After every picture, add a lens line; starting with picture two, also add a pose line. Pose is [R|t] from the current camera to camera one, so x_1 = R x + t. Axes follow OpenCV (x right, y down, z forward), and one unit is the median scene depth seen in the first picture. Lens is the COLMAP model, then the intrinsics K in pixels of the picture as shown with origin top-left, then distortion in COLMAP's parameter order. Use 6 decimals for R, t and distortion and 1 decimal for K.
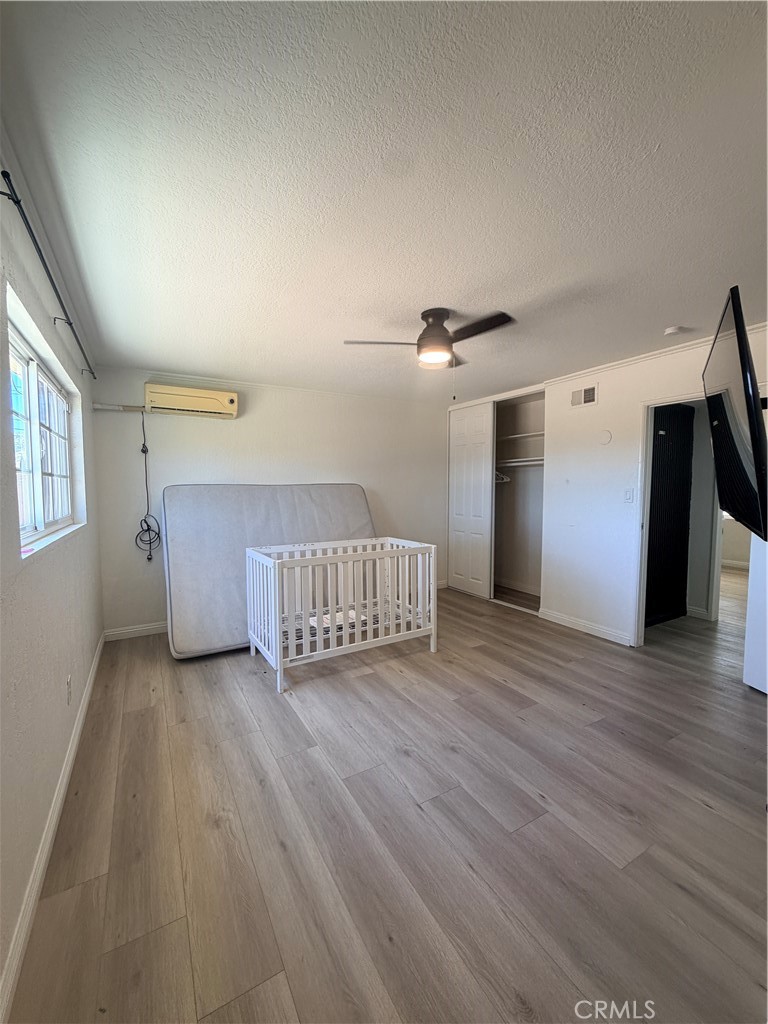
lens RADIAL K [[414.3, 0, 388.3], [0, 414.3, 515.7], [0, 0, 1]] dist [-0.002019, 0.000583]
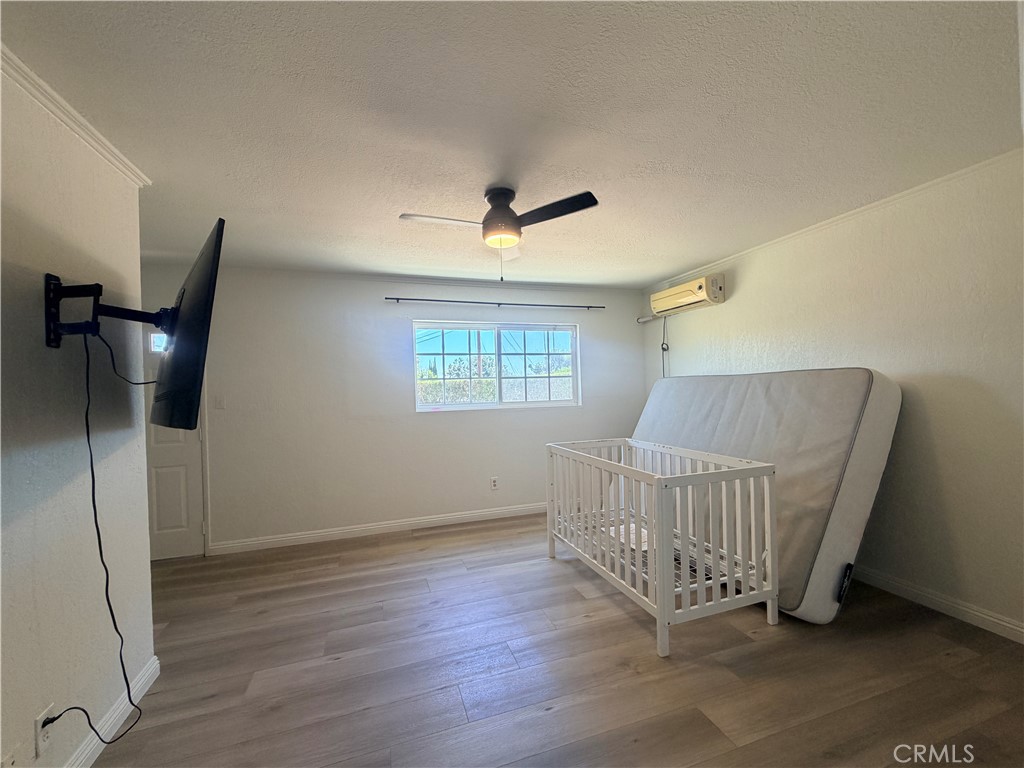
lens RADIAL K [[414.3, 0, 503.8], [0, 414.3, 389.5], [0, 0, 1]] dist [-0.002019, 0.000583]
pose [[-0.216085, 0.013664, -0.976279, 1.188298], [-0.035396, 0.999135, 0.021818, -0.090135], [0.975733, 0.039271, -0.215415, 1.436165]]
